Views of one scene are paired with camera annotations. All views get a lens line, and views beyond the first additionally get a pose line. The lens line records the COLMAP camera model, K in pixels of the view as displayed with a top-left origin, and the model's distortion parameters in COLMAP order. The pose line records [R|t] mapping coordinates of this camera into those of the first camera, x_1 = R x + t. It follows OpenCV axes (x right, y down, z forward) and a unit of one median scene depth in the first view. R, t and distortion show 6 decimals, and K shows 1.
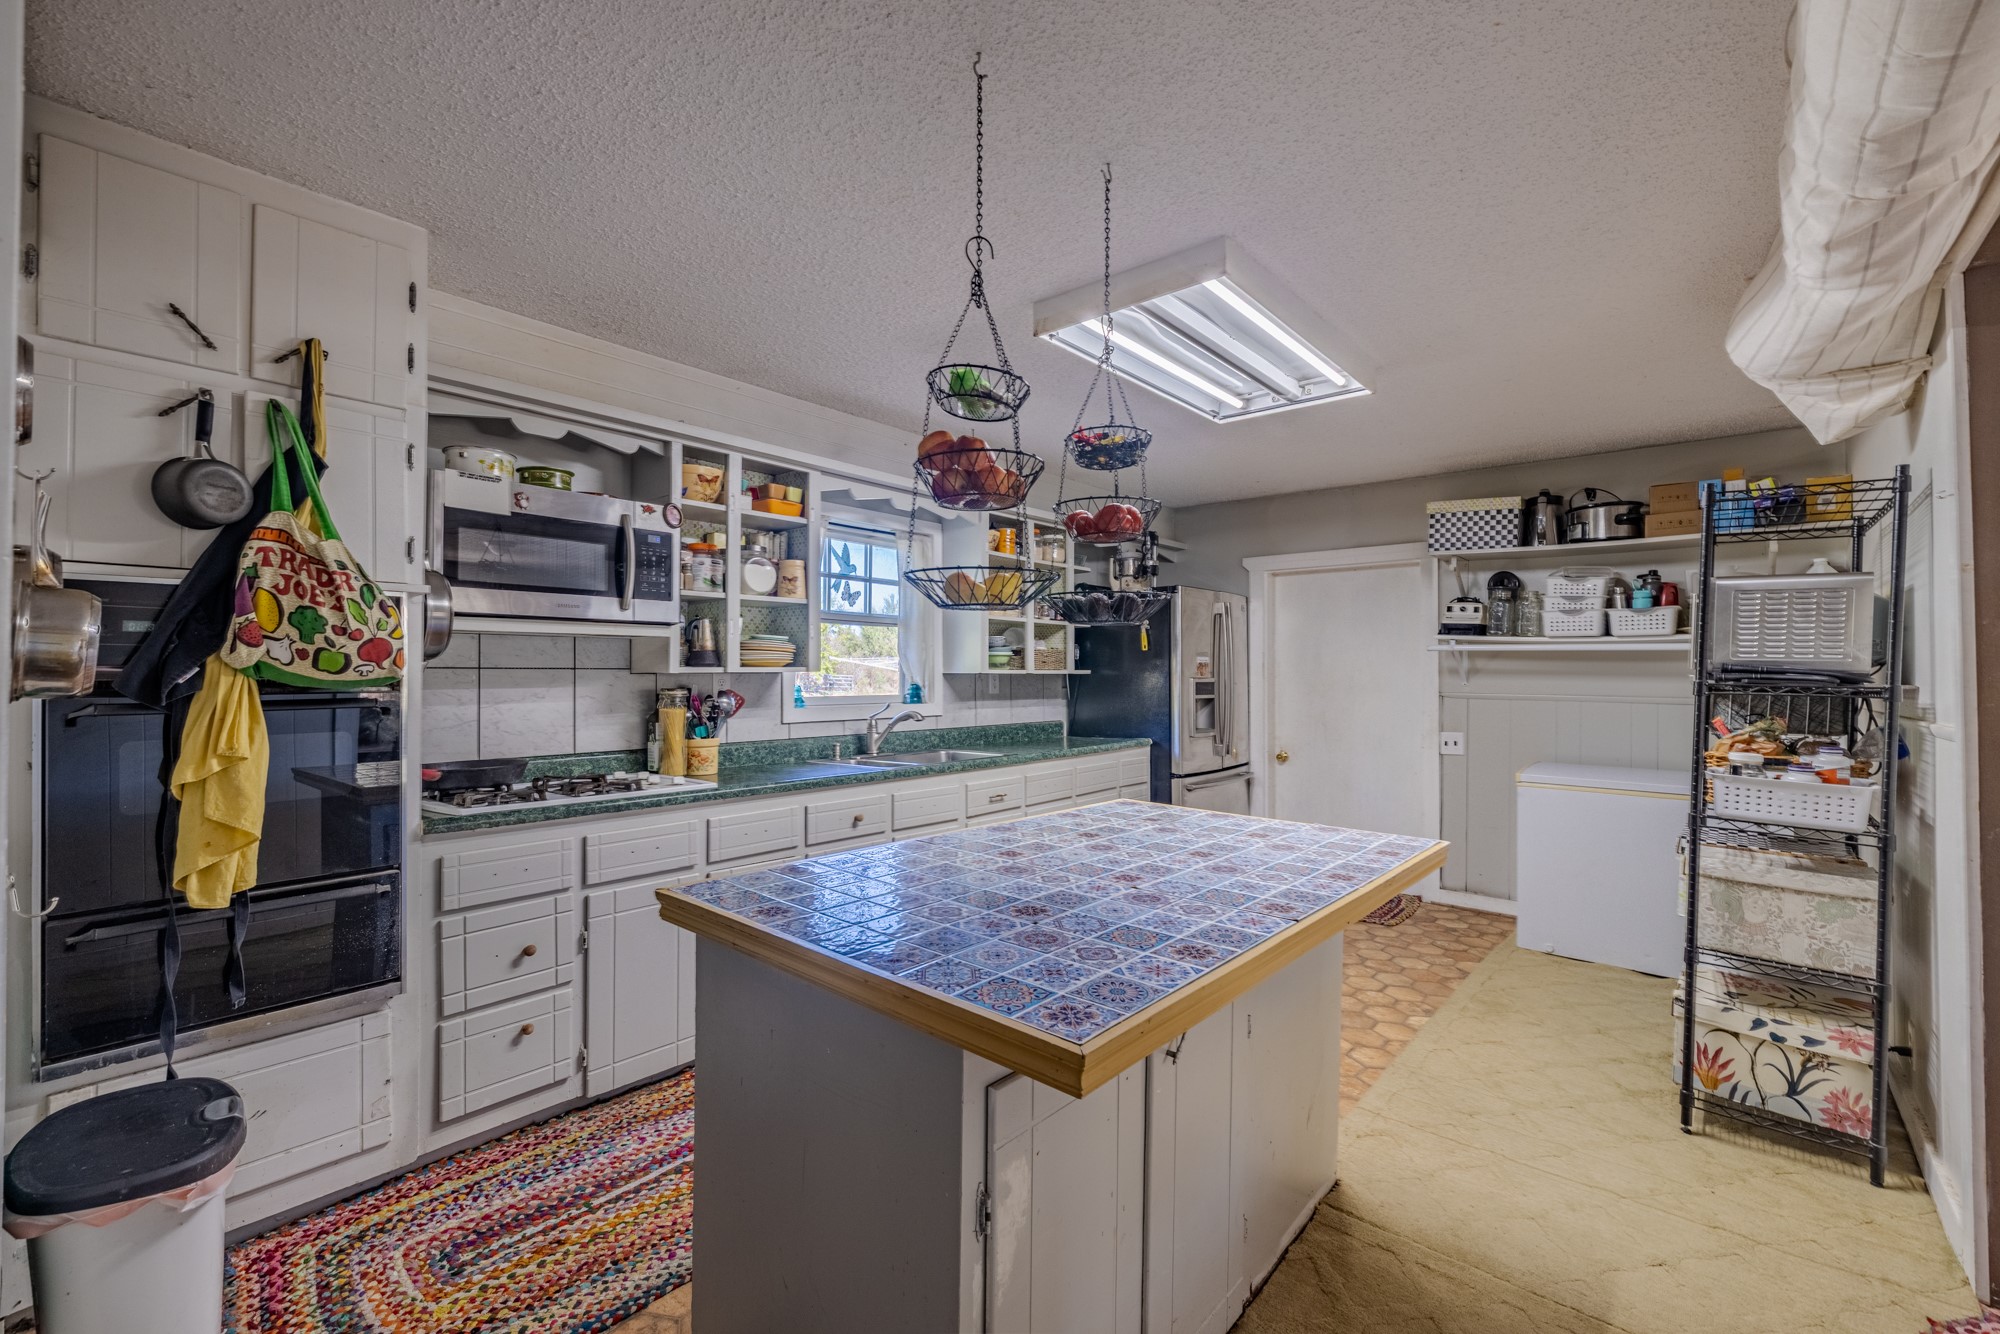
lens RADIAL K [[852.7, 0, 1000.0], [0, 852.7, 667.0], [0, 0, 1]] dist [0.001236, -0.000258]
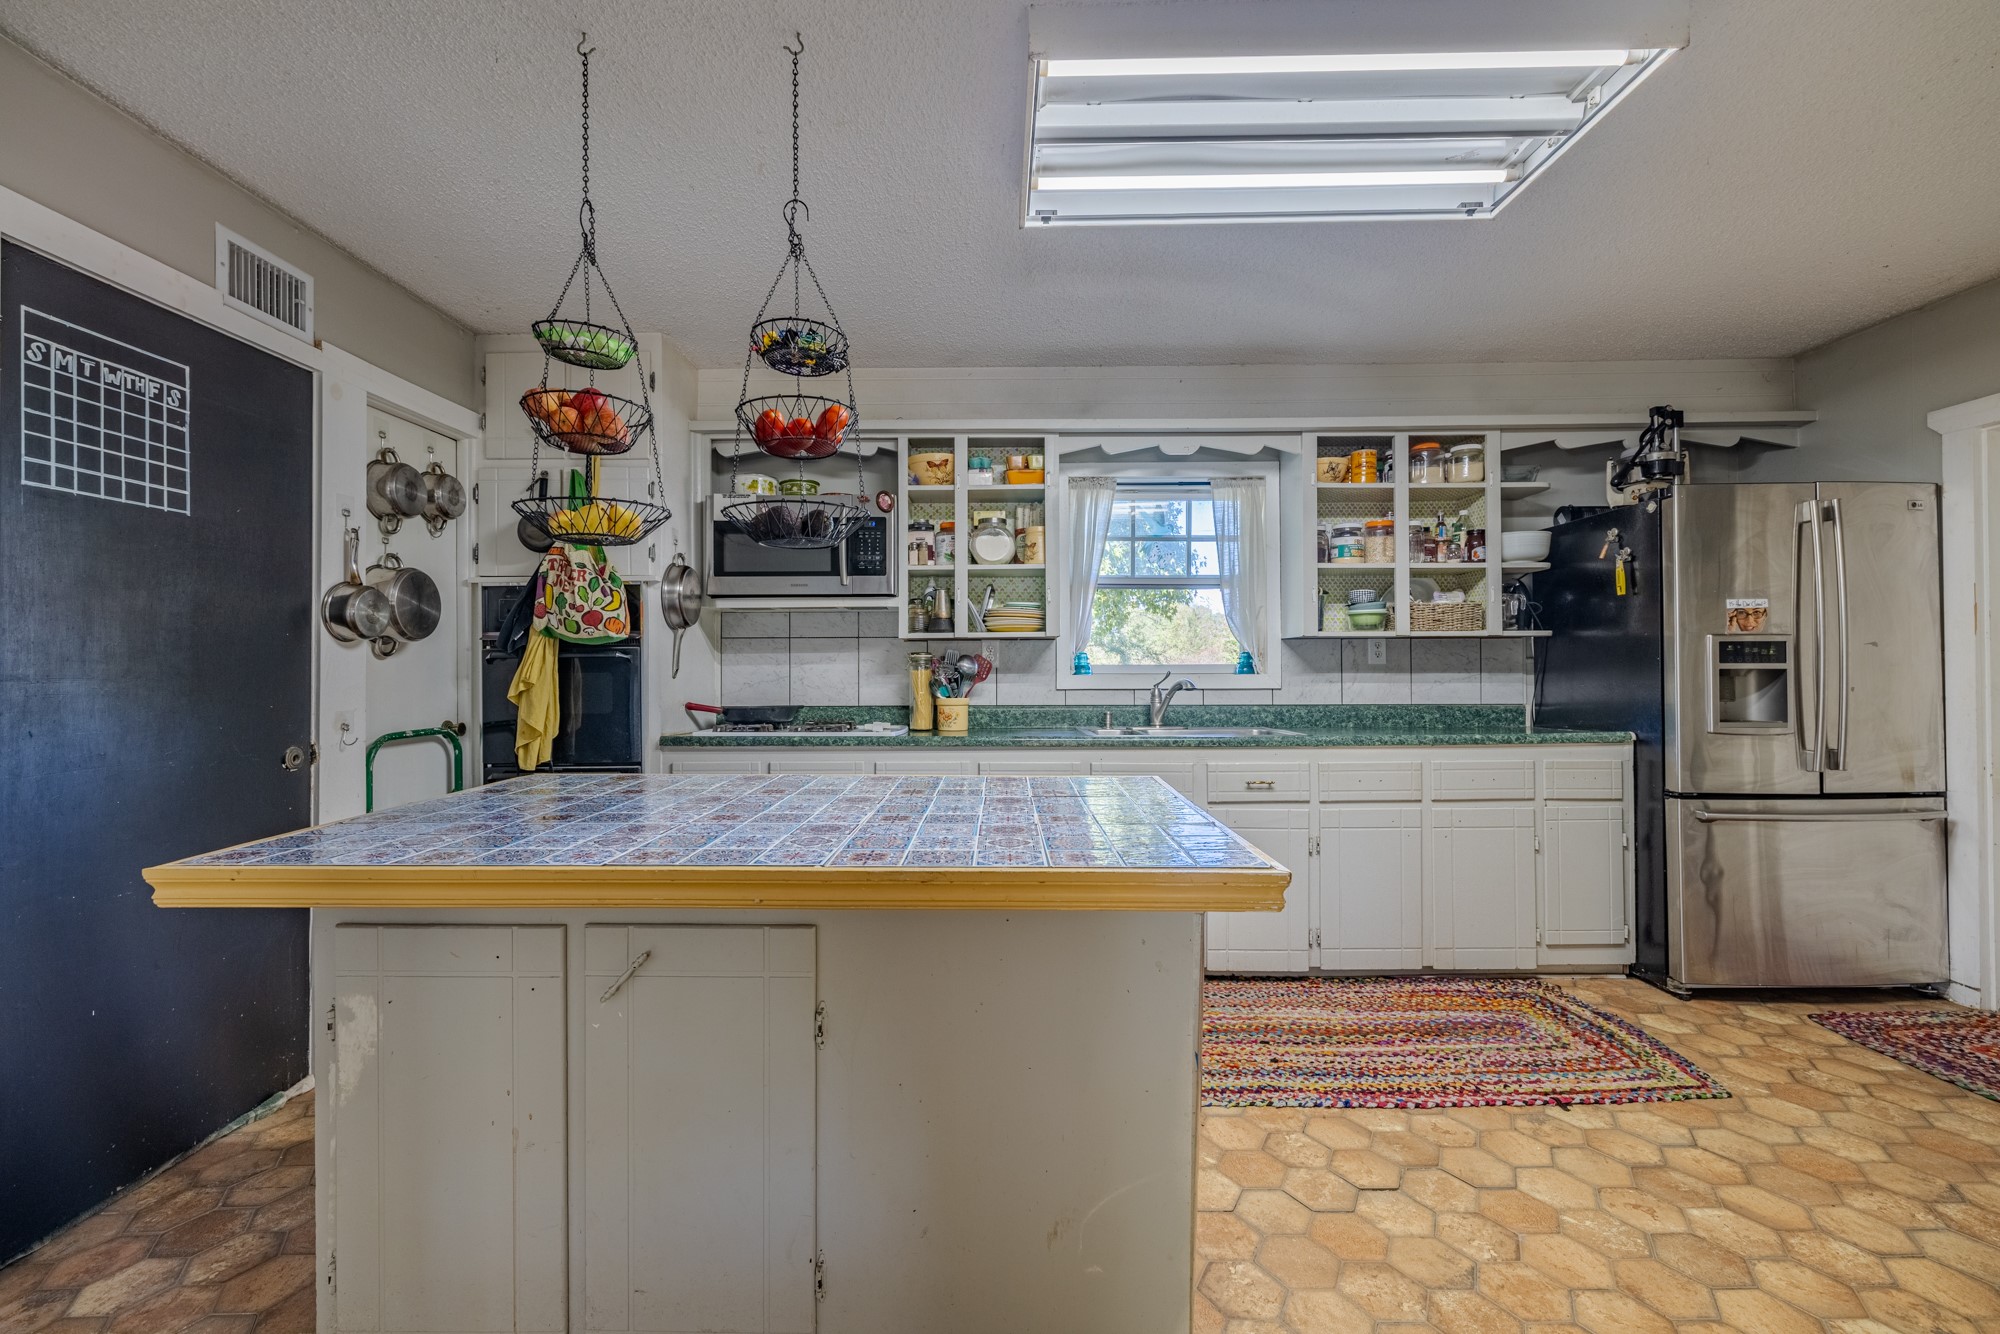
lens RADIAL K [[848.2, 0, 968.4], [0, 848.2, 662.0], [0, 0, 1]] dist [0.000219, -0.000110]
pose [[0.636006, -0.014160, -0.771554, 0.506229], [0.010824, 0.999897, -0.009428, 0.046404], [0.771608, -0.002356, 0.636094, 0.310102]]
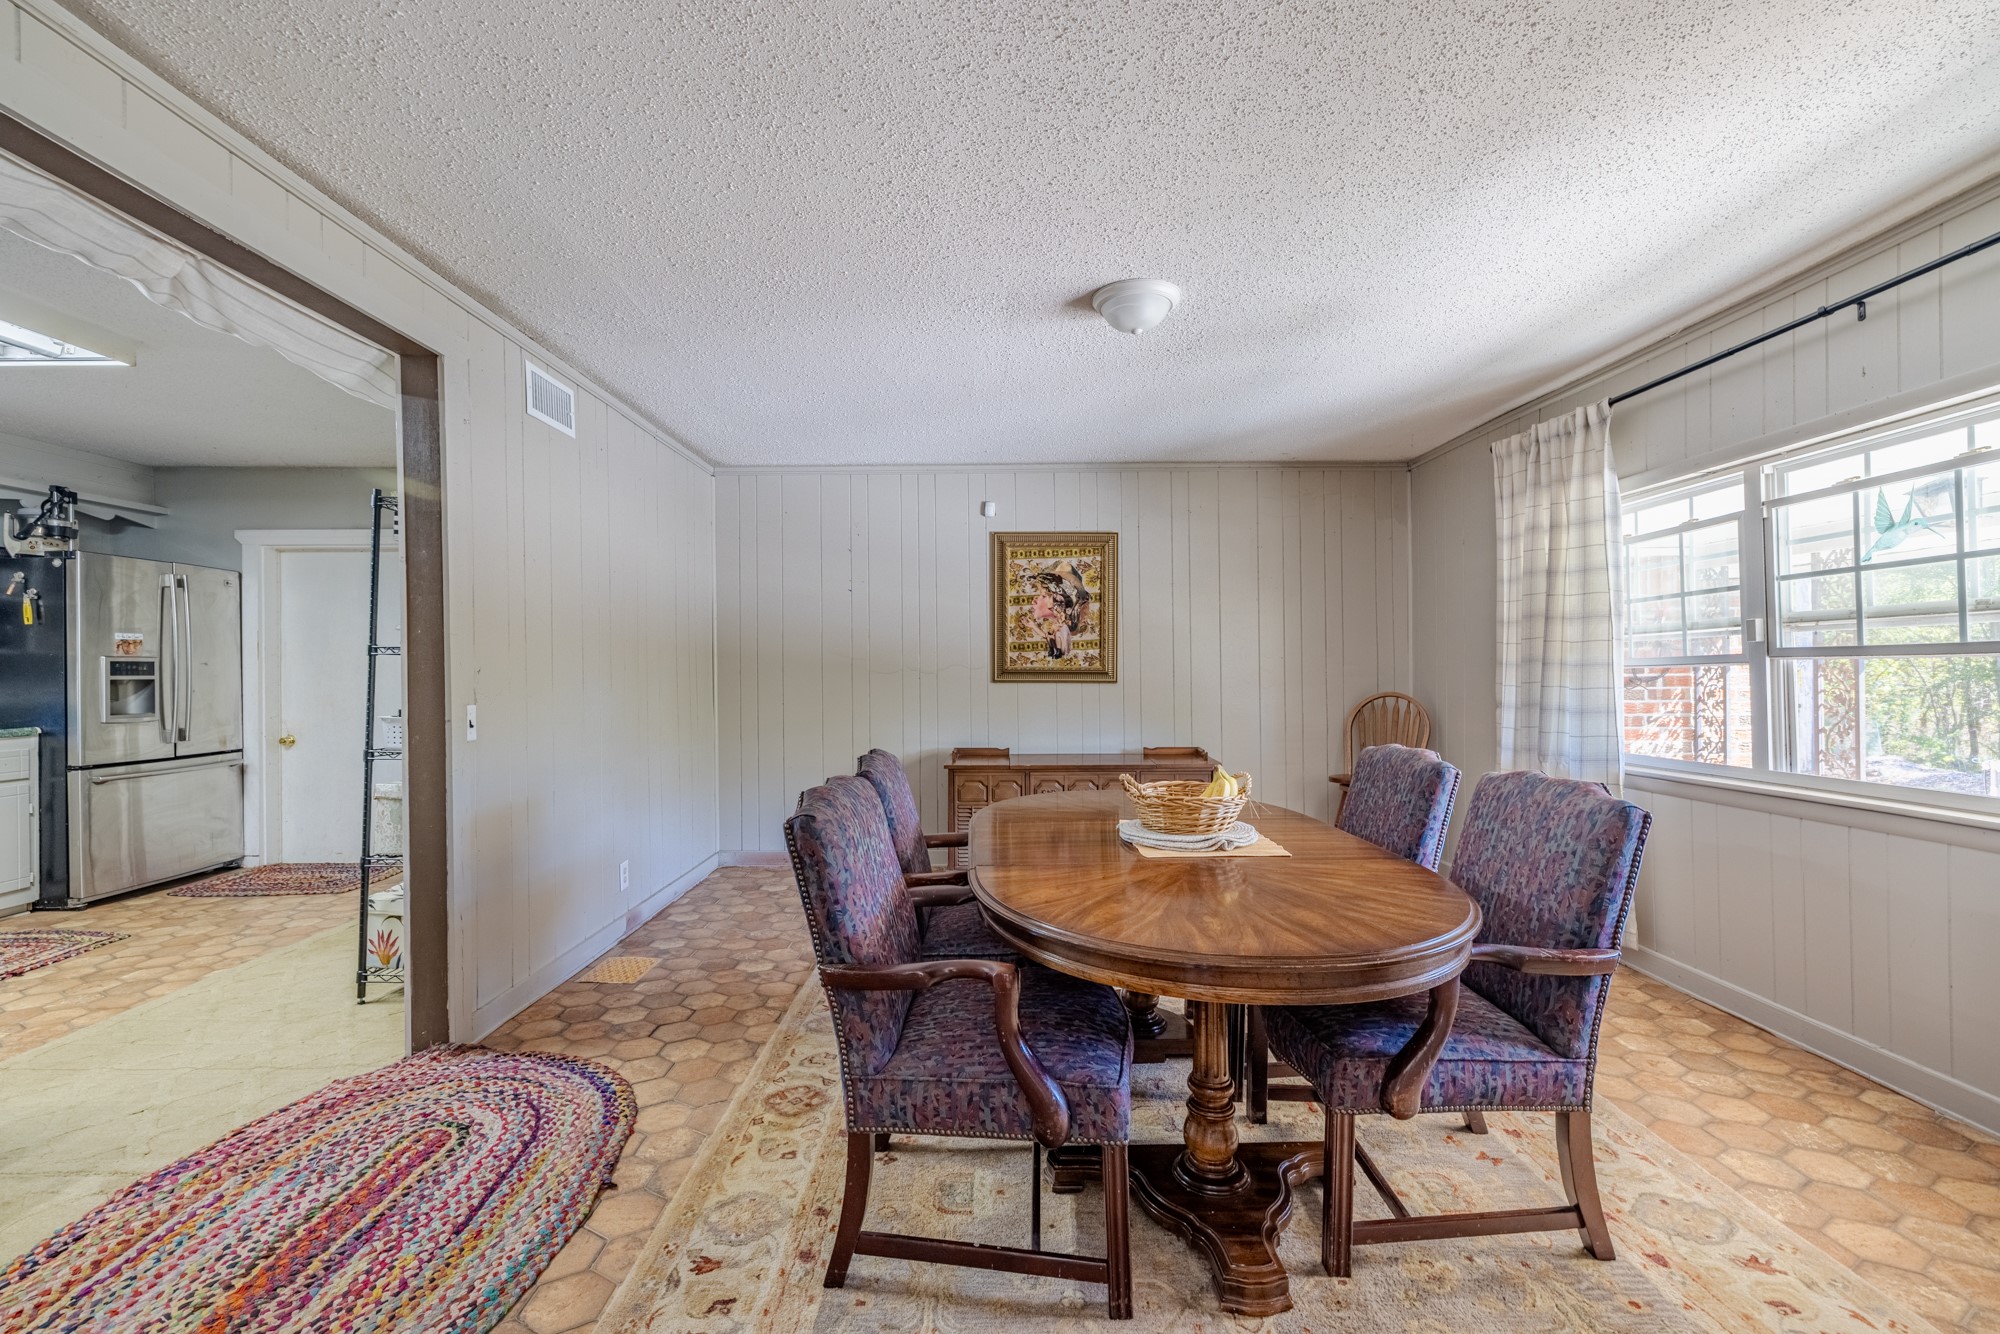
lens RADIAL K [[838.7, 0, 993.0], [0, 838.7, 667.1], [0, 0, 1]] dist [0.000916, -0.000162]
pose [[0.758469, -0.009131, 0.651645, 0.511805], [0.009061, 0.999953, 0.003464, 0.042297], [-0.651646, 0.003277, 0.758516, -0.379489]]
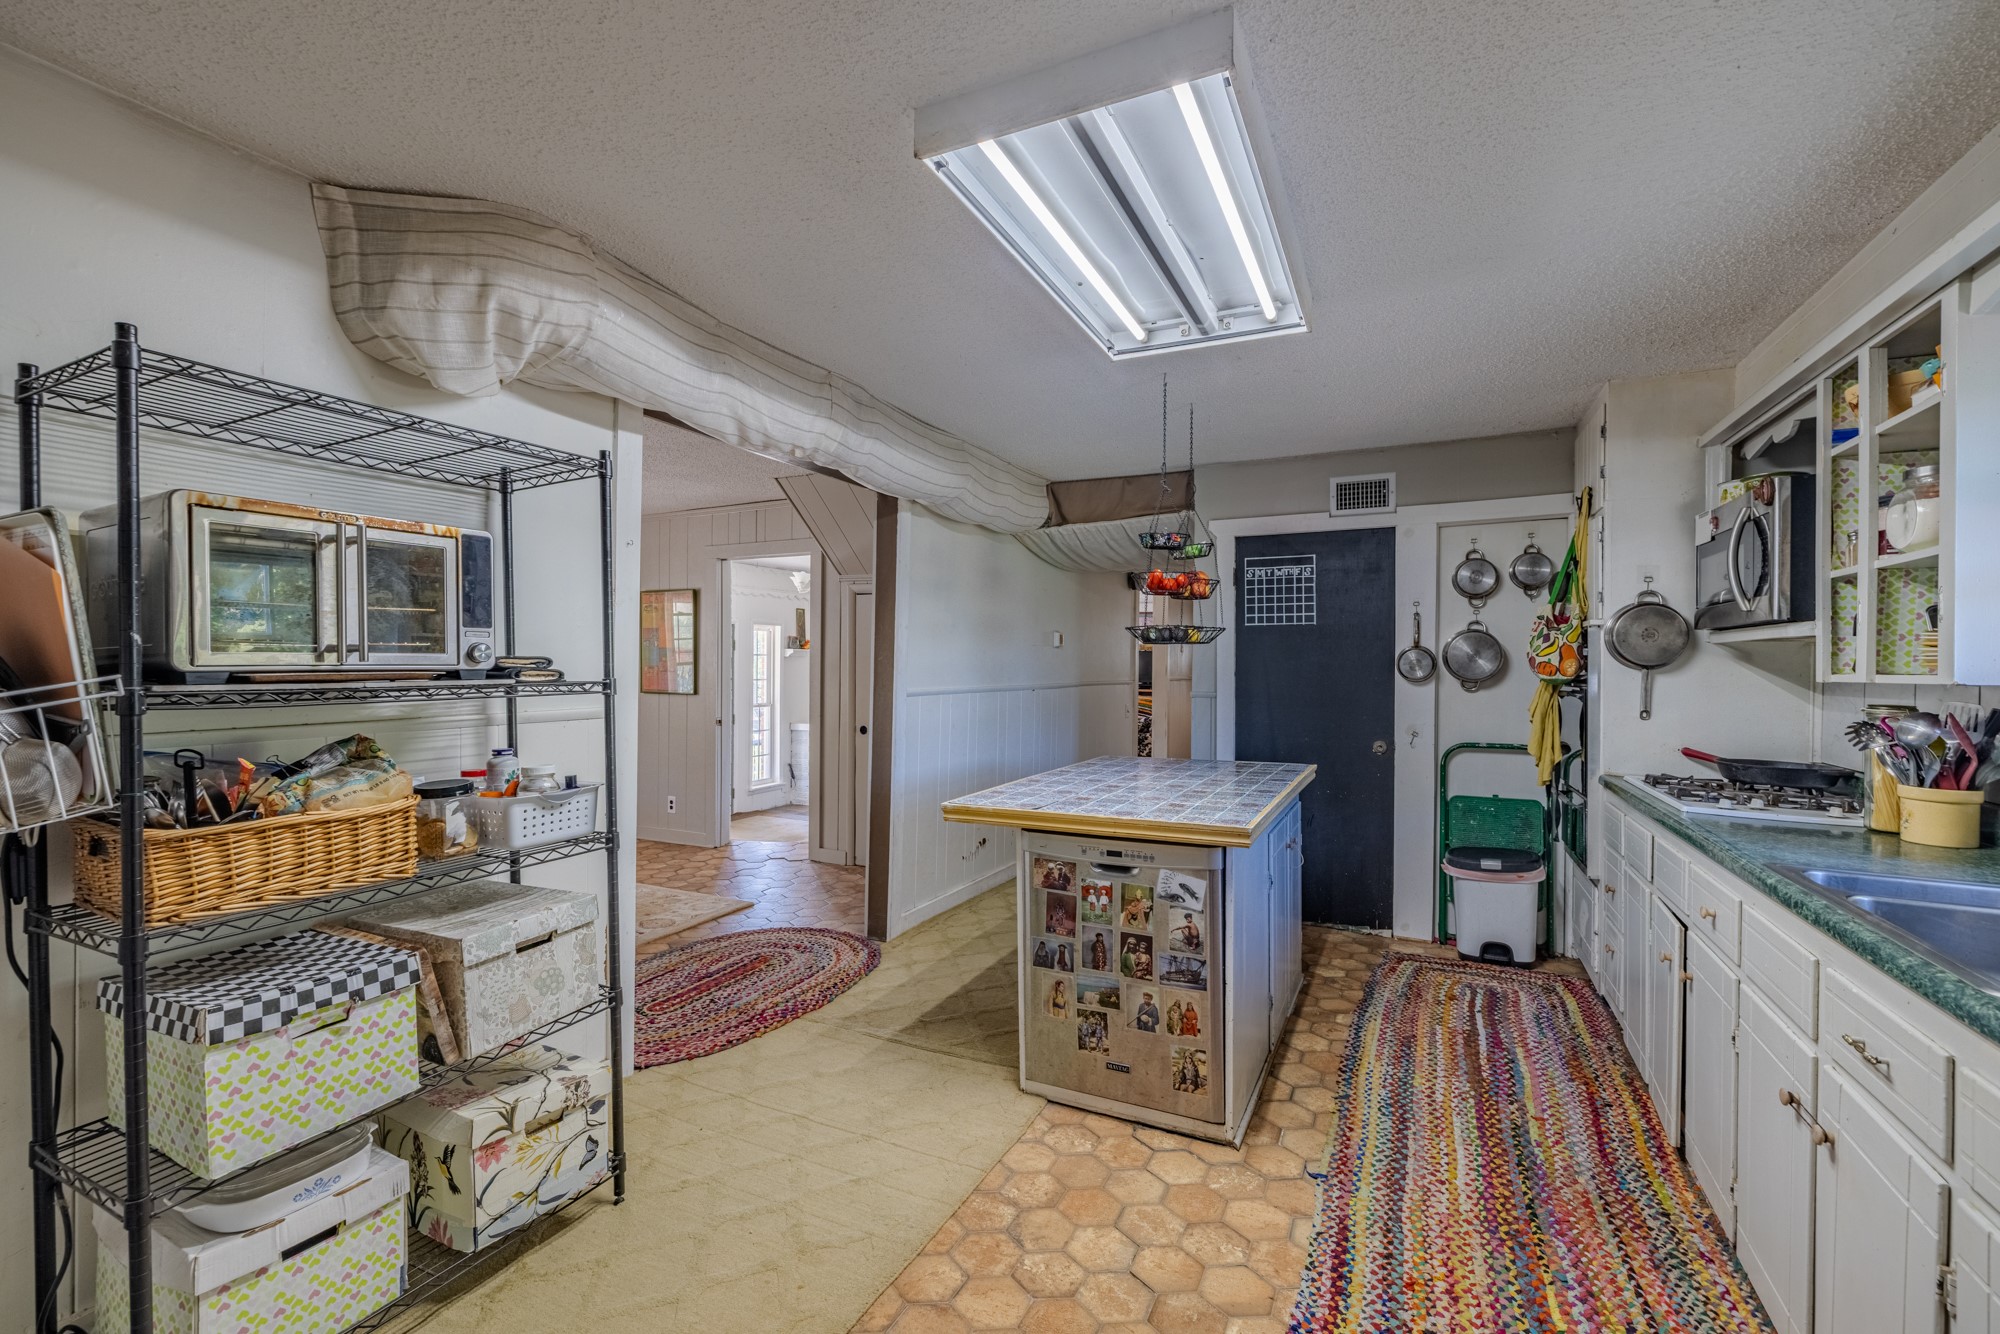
lens RADIAL K [[838.7, 0, 993.0], [0, 838.7, 667.1], [0, 0, 1]] dist [0.000916, -0.000162]
pose [[-0.969594, -0.008863, -0.244557, 0.471531], [-0.008415, 0.999960, -0.002877, 0.002440], [0.244573, -0.000732, -0.969631, 1.391366]]
